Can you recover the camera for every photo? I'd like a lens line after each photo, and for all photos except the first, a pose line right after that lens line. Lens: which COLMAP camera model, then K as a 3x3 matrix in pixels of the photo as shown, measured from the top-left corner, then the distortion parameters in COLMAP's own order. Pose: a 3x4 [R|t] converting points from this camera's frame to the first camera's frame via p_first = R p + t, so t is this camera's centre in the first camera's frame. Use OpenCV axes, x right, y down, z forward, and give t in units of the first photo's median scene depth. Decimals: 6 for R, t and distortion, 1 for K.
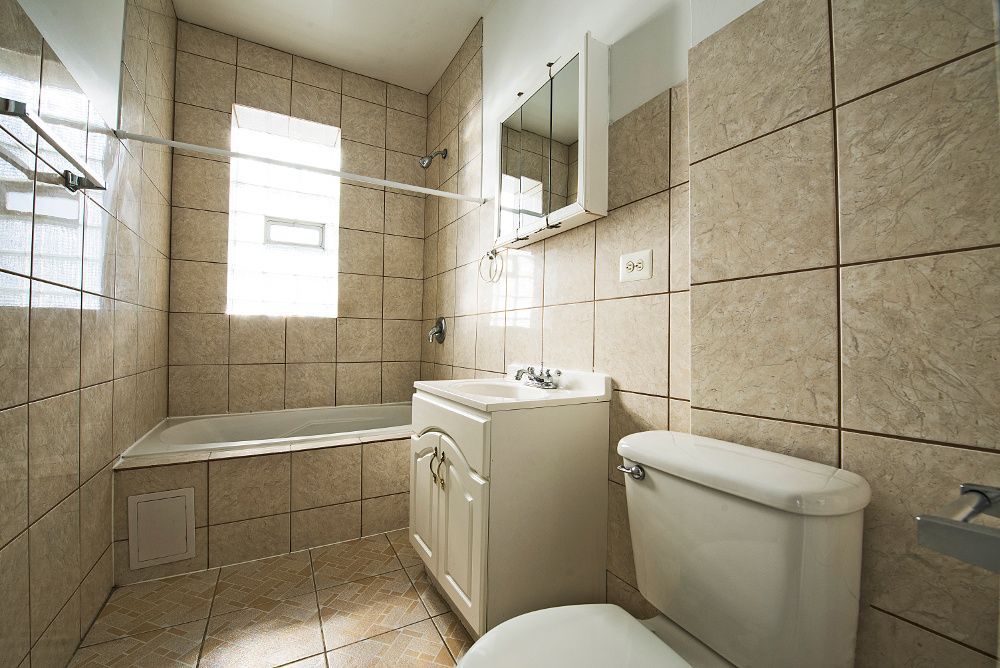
lens RADIAL K [[399.0, 0, 496.4], [0, 399.0, 333.0], [0, 0, 1]] dist [-0.016848, -0.001986]
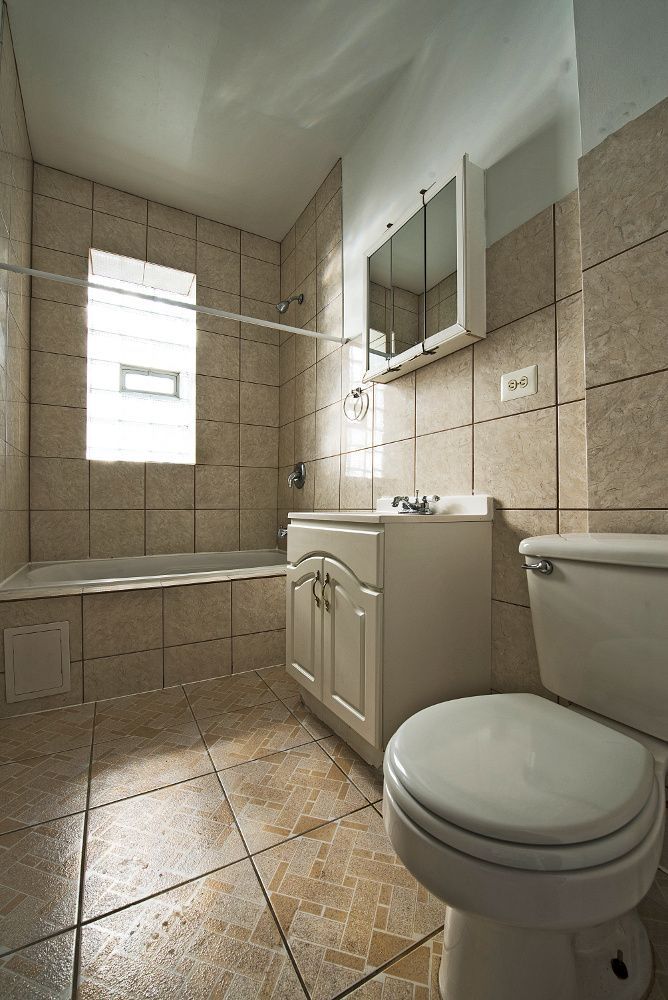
lens RADIAL K [[399.0, 0, 334.5], [0, 399.0, 502.2], [0, 0, 1]] dist [-0.016848, -0.001986]
pose [[0.999900, -0.012490, 0.006667, -0.102619], [0.012464, 0.999914, 0.003988, 0.098815], [-0.006716, -0.003905, 0.999970, -0.001173]]
